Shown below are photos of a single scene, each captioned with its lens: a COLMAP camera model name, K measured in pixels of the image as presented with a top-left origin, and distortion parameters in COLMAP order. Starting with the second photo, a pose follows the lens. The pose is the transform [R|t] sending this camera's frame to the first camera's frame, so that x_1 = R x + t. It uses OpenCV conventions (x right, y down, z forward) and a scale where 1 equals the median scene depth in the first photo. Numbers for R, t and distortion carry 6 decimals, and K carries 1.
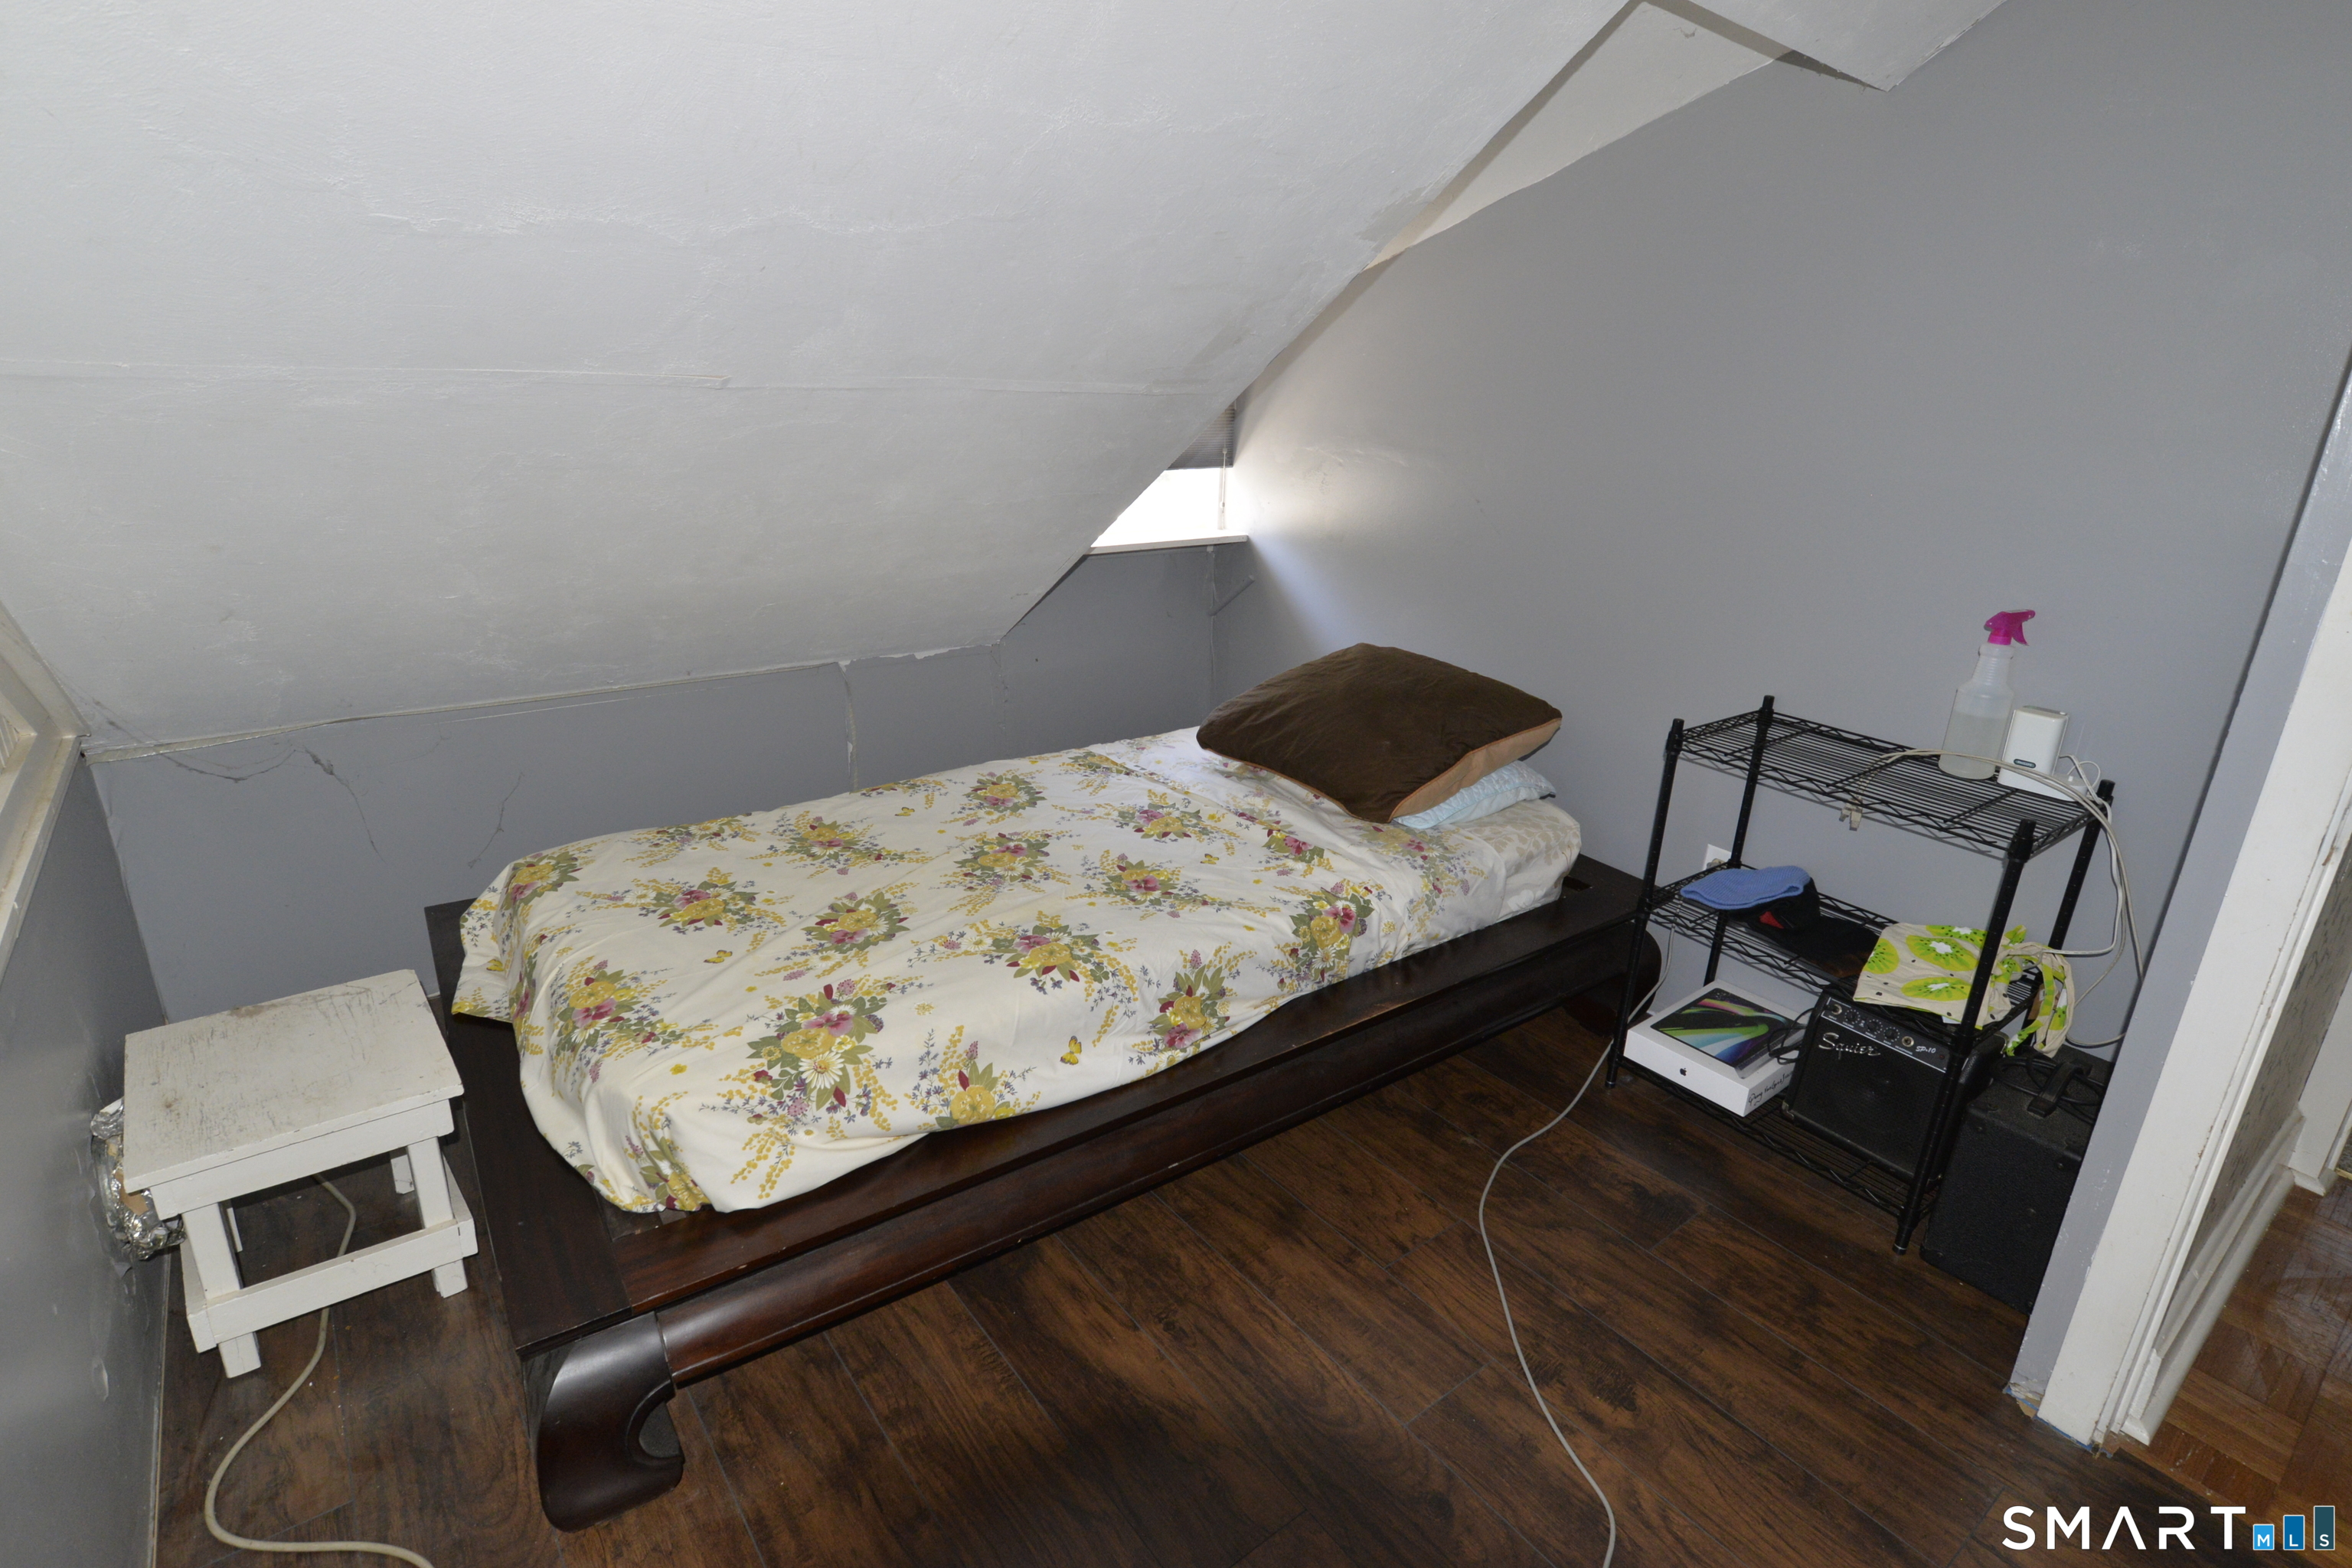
lens RADIAL K [[1175.6, 0, 1177.3], [0, 1175.6, 777.5], [0, 0, 1]] dist [-0.010315, 0.004637]
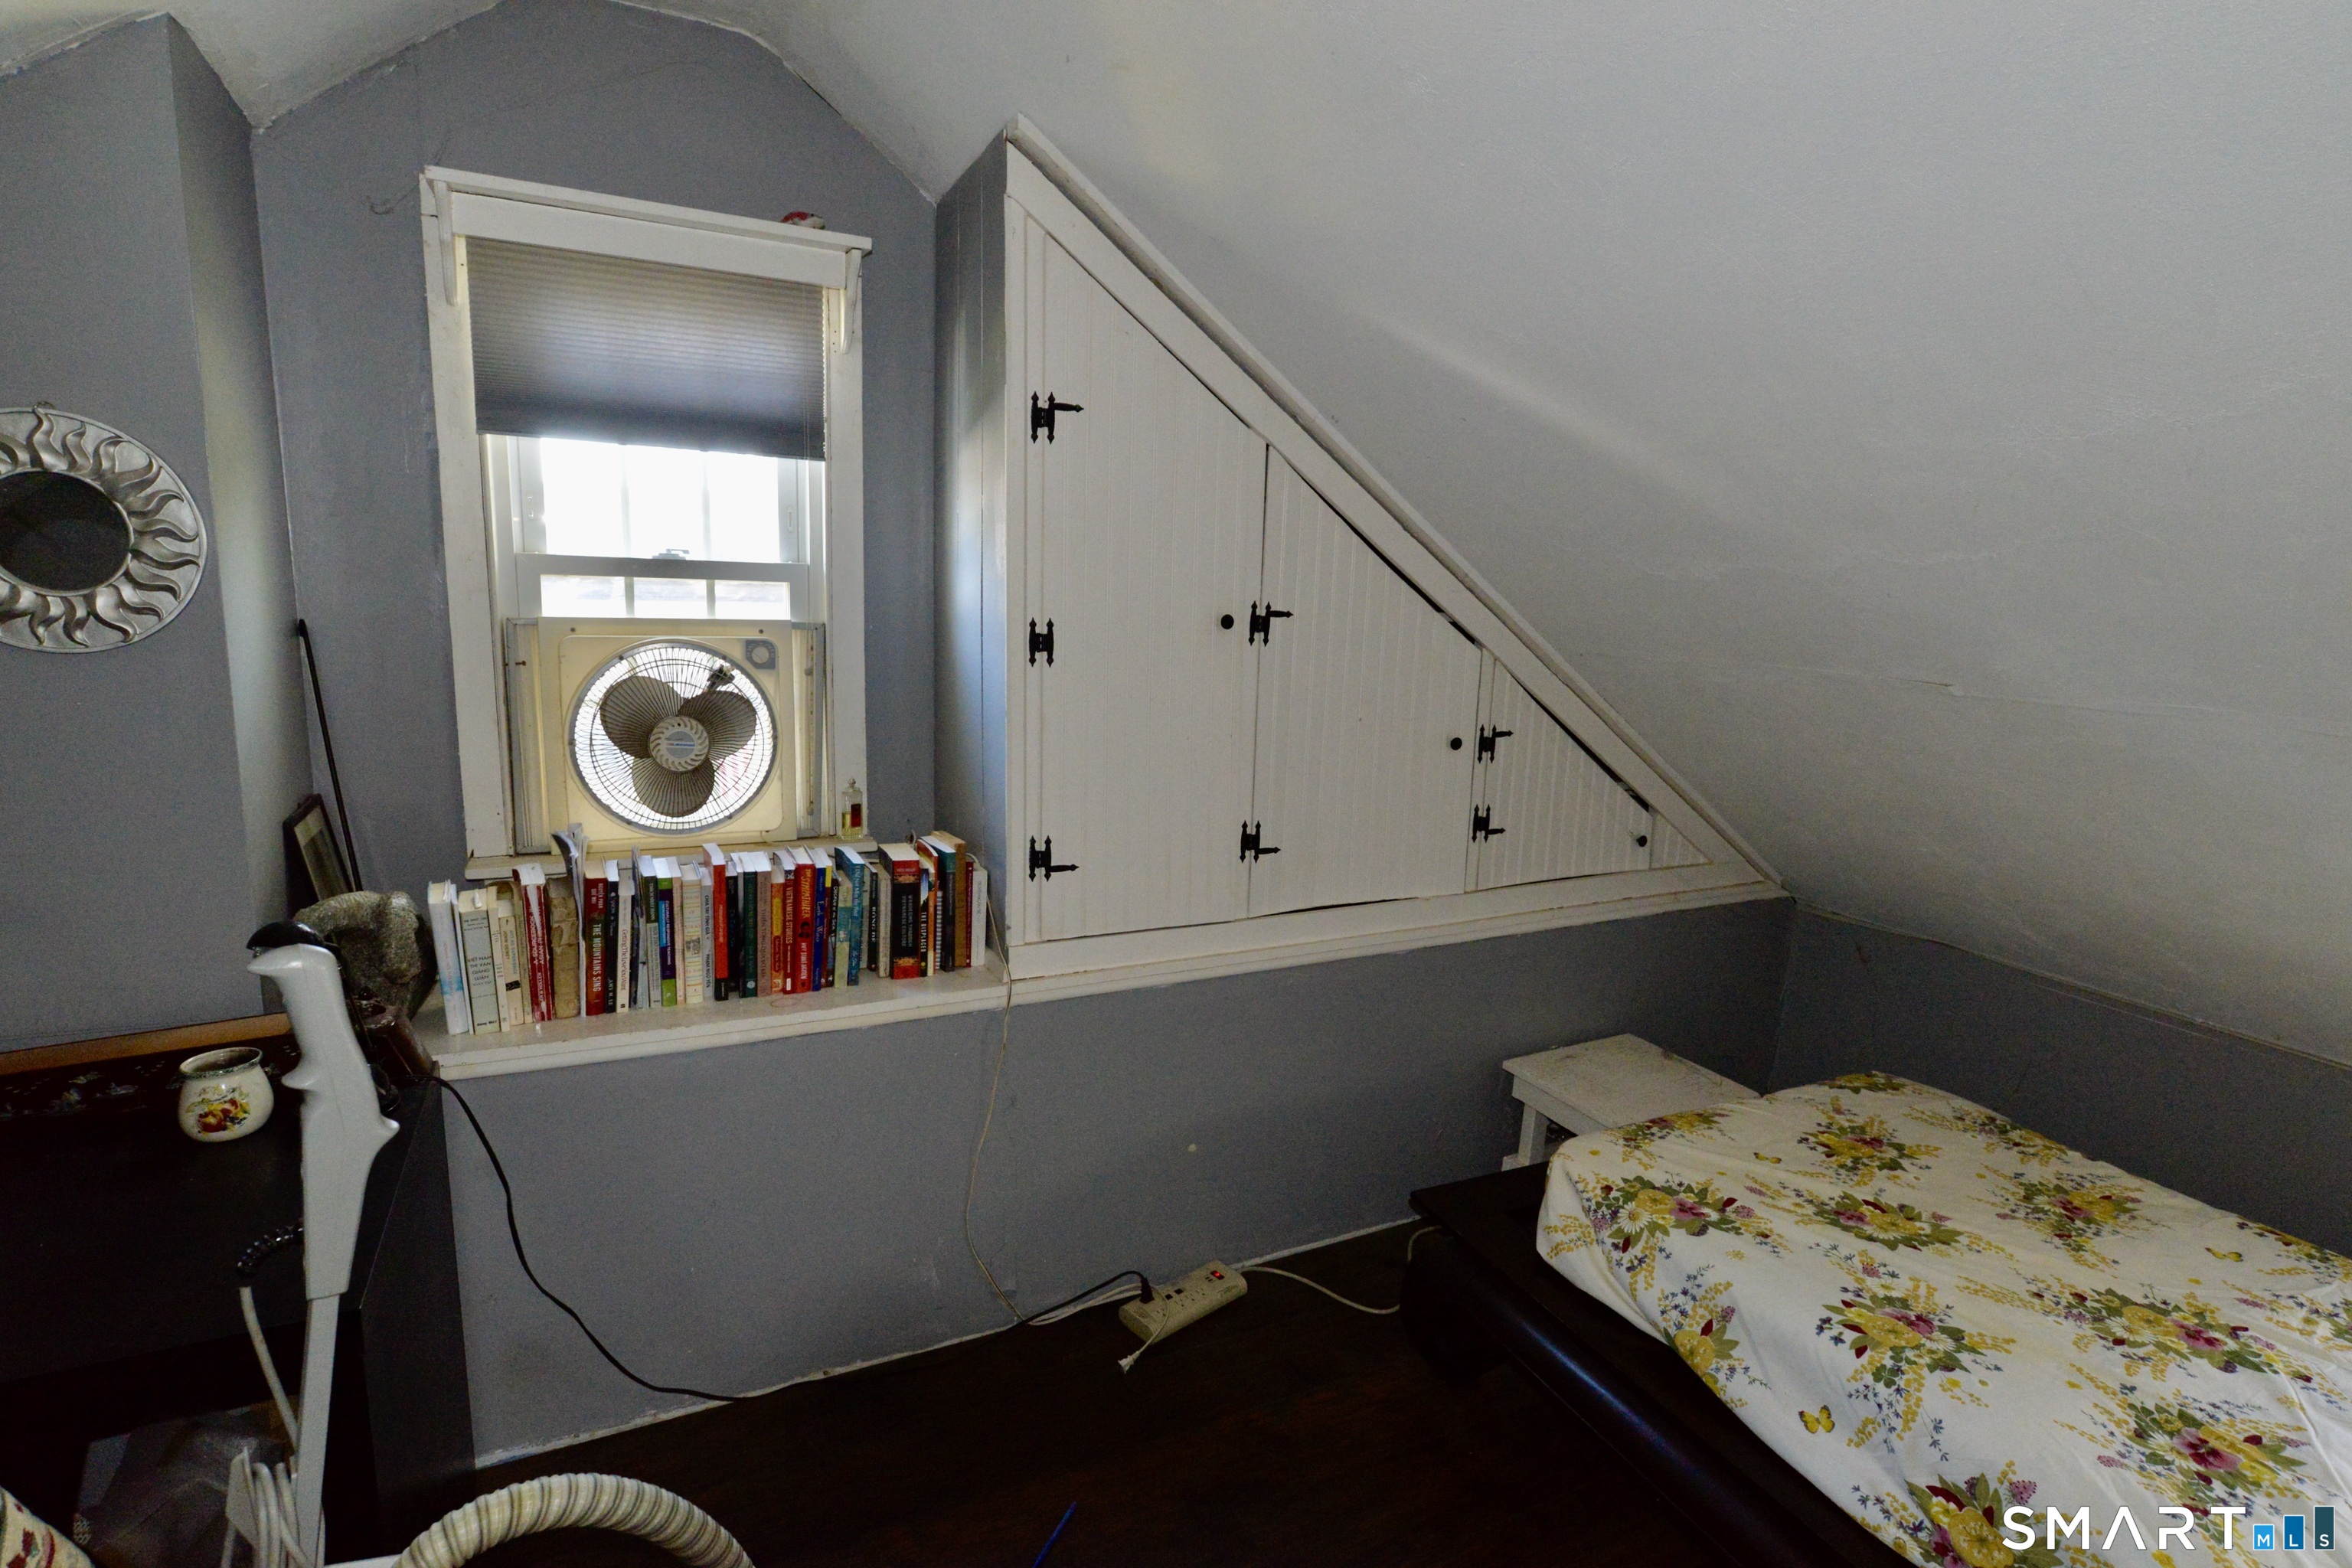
lens RADIAL K [[1175.6, 0, 1179.6], [0, 1175.6, 784.0], [0, 0, 1]] dist [-0.010315, 0.004637]
pose [[-0.188612, 0.137845, -0.972329, 0.799709], [-0.372617, 0.906017, 0.200724, -0.198746], [0.908615, 0.400166, -0.119522, 0.487966]]
